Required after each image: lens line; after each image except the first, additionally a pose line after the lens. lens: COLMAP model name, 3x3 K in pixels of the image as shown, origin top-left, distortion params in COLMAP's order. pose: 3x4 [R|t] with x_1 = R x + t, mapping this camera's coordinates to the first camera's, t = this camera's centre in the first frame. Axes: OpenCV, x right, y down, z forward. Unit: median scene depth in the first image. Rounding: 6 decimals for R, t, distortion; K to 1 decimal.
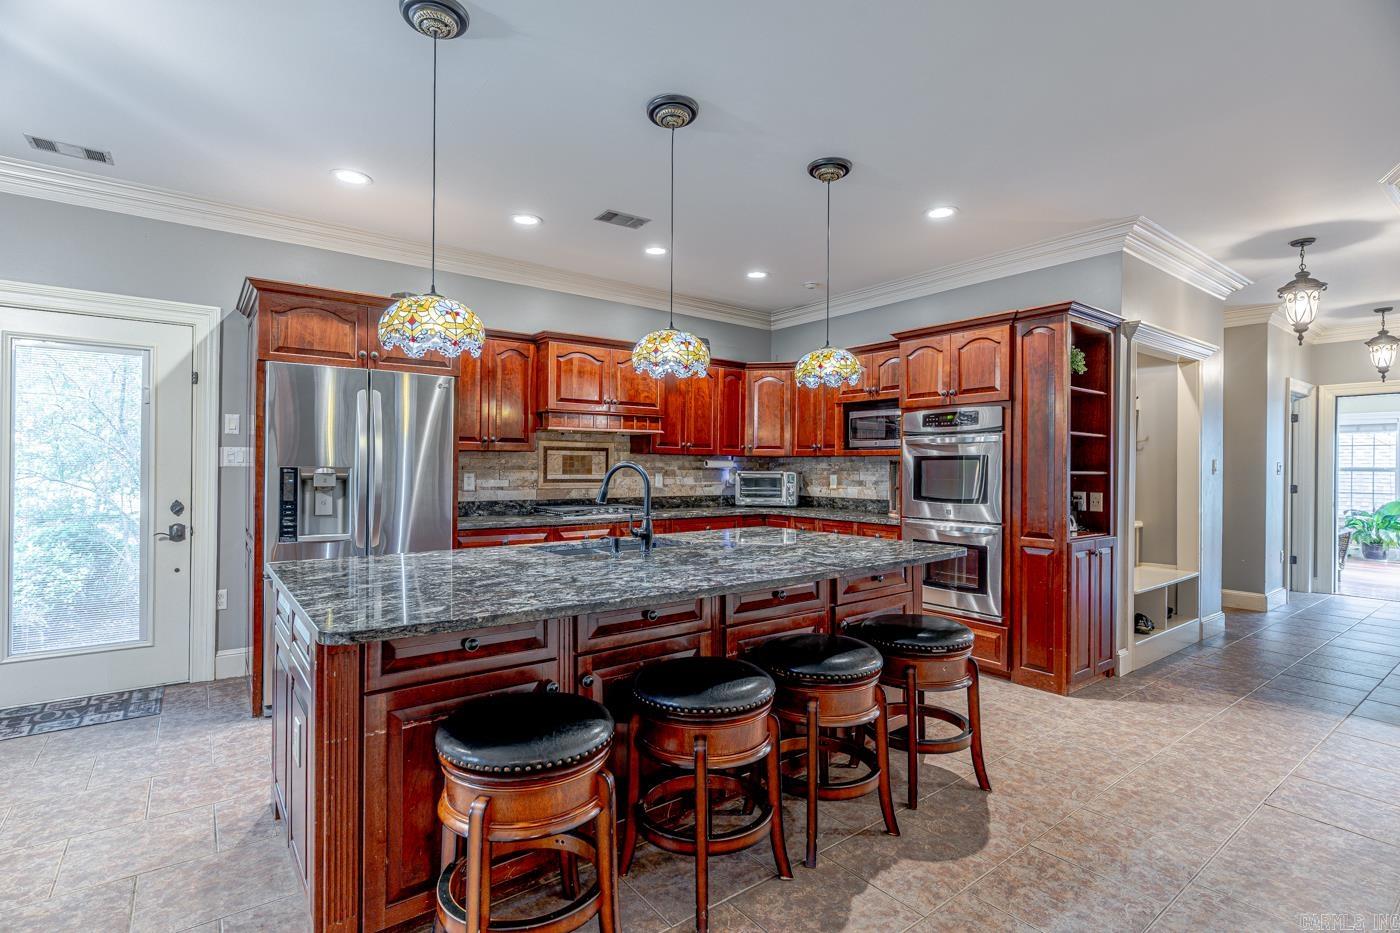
lens RADIAL K [[618.2, 0, 714.9], [0, 618.2, 466.1], [0, 0, 1]] dist [0.000870, 0.000052]
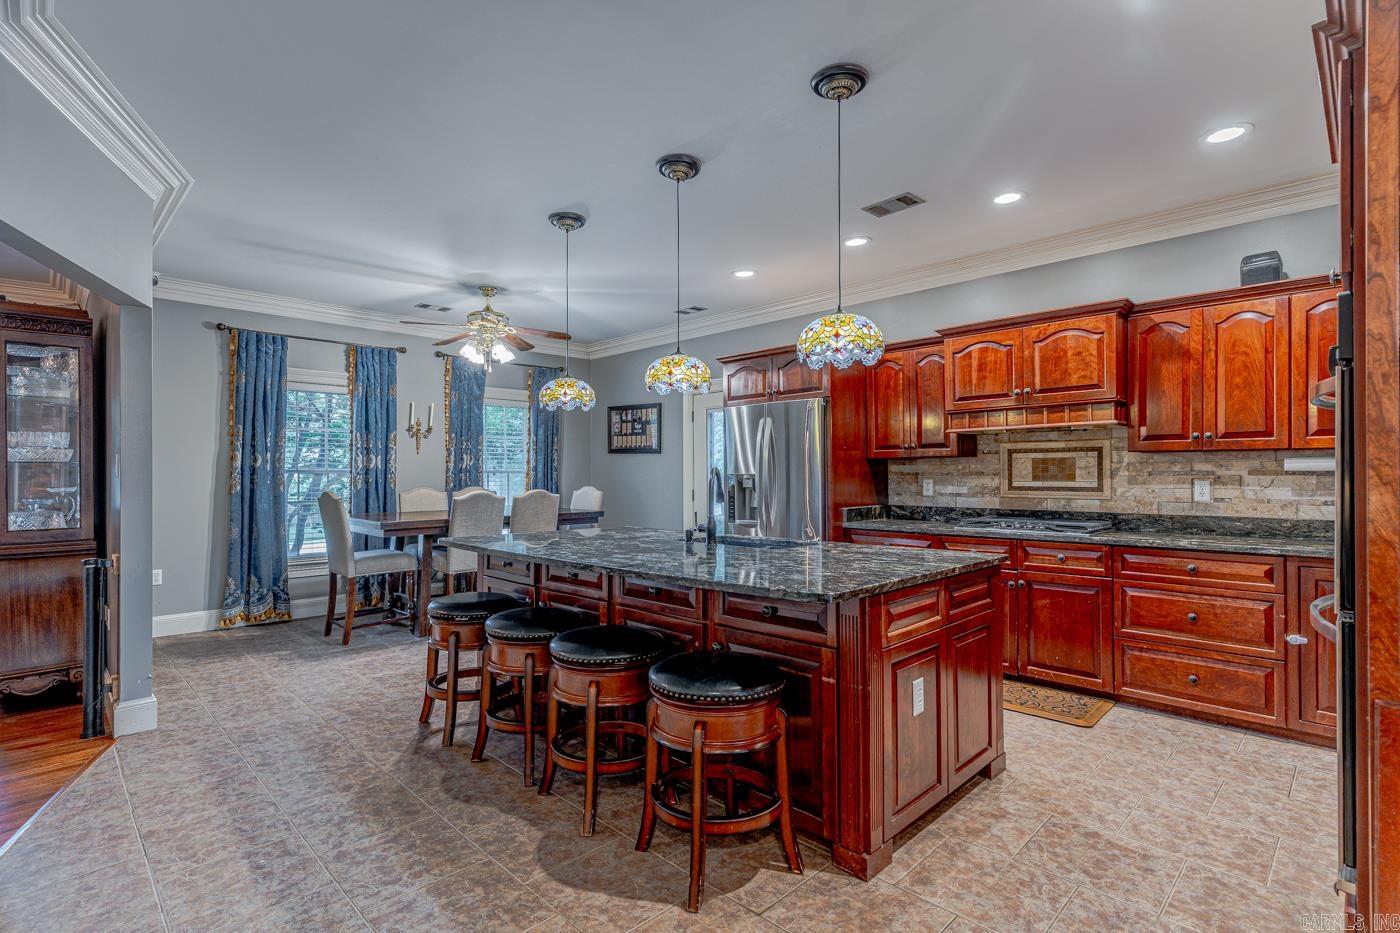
lens RADIAL K [[661.1, 0, 725.4], [0, 661.1, 471.8], [0, 0, 1]] dist [0.003237, 0.000532]
pose [[0.178945, -0.010904, -0.983799, 0.604048], [0.006052, 0.999932, -0.009982, 0.007577], [0.983840, -0.004168, 0.178999, 0.444976]]
